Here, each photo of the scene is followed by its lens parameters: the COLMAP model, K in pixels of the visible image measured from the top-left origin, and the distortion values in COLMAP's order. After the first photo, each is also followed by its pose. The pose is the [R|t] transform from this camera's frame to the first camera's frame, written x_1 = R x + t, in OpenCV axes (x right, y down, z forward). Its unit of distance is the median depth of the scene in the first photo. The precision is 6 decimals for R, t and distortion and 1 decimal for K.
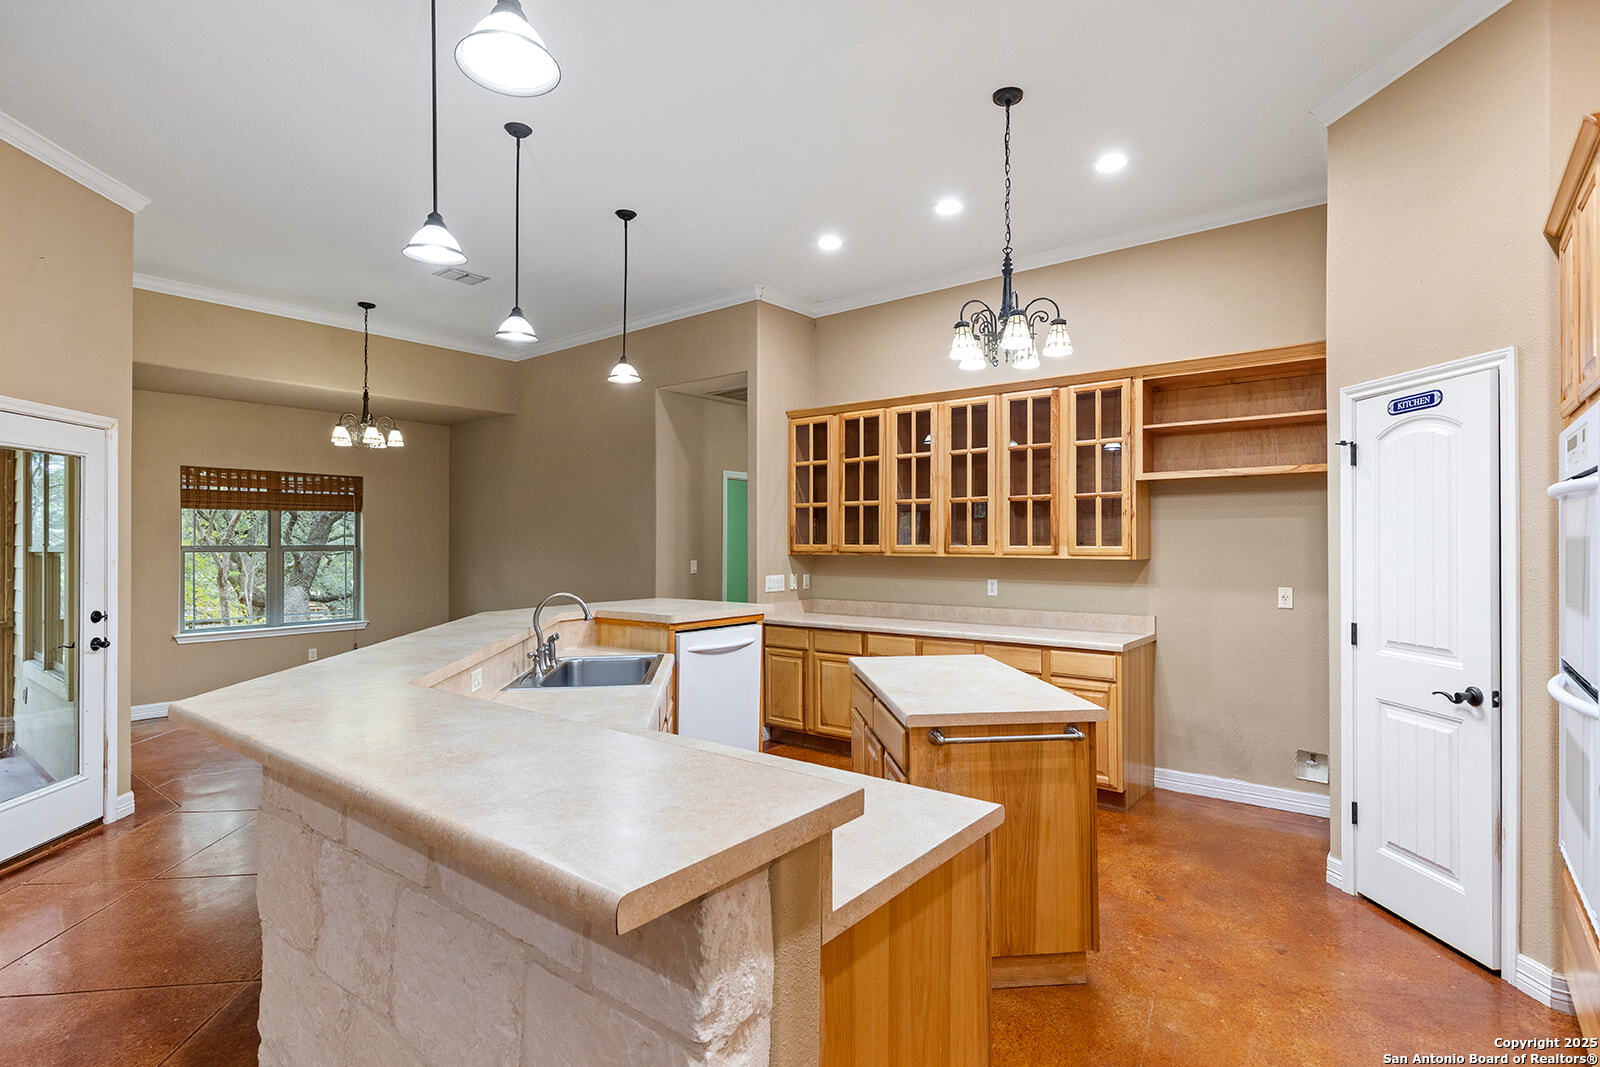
lens RADIAL K [[826.9, 0, 800.0], [0, 826.9, 533.5], [0, 0, 1]] dist [-0.000303, -0.000073]
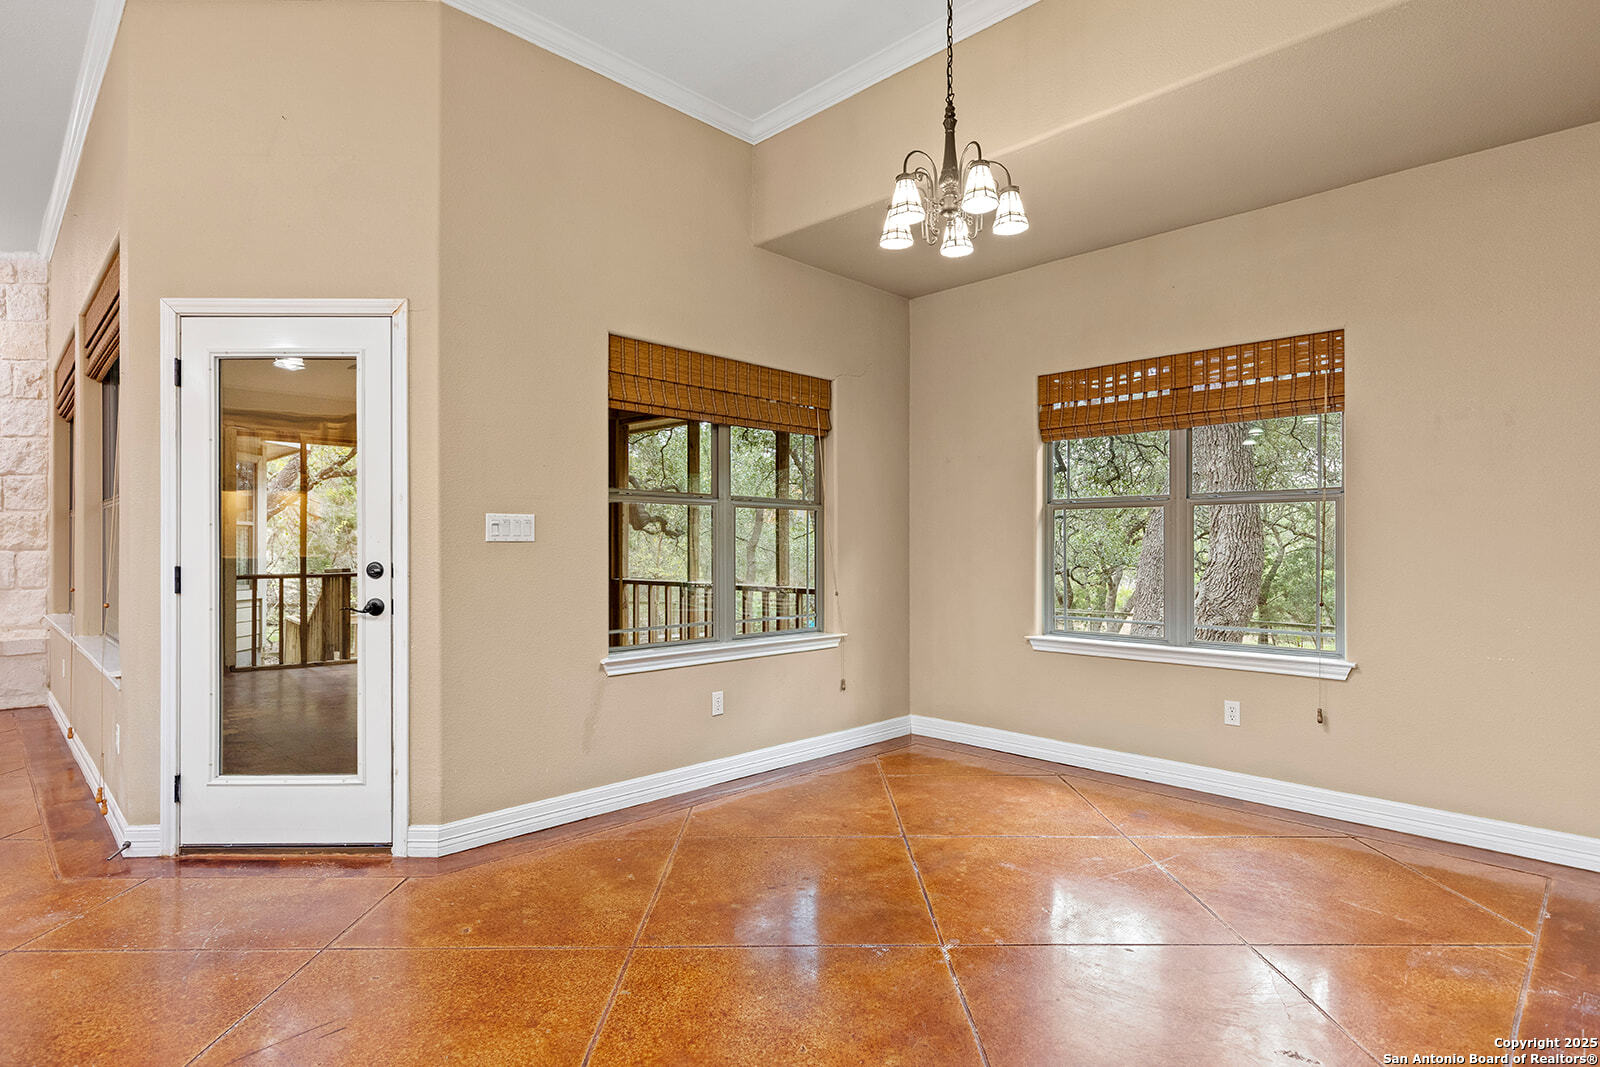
lens RADIAL K [[822.3, 0, 800.0], [0, 822.3, 533.5], [0, 0, 1]] dist [0.022122, 0.000097]
pose [[-0.091077, -0.002278, -0.995841, -0.139057], [0.007590, 0.999967, -0.002981, 0.070709], [0.995815, -0.007830, -0.091057, 1.416249]]
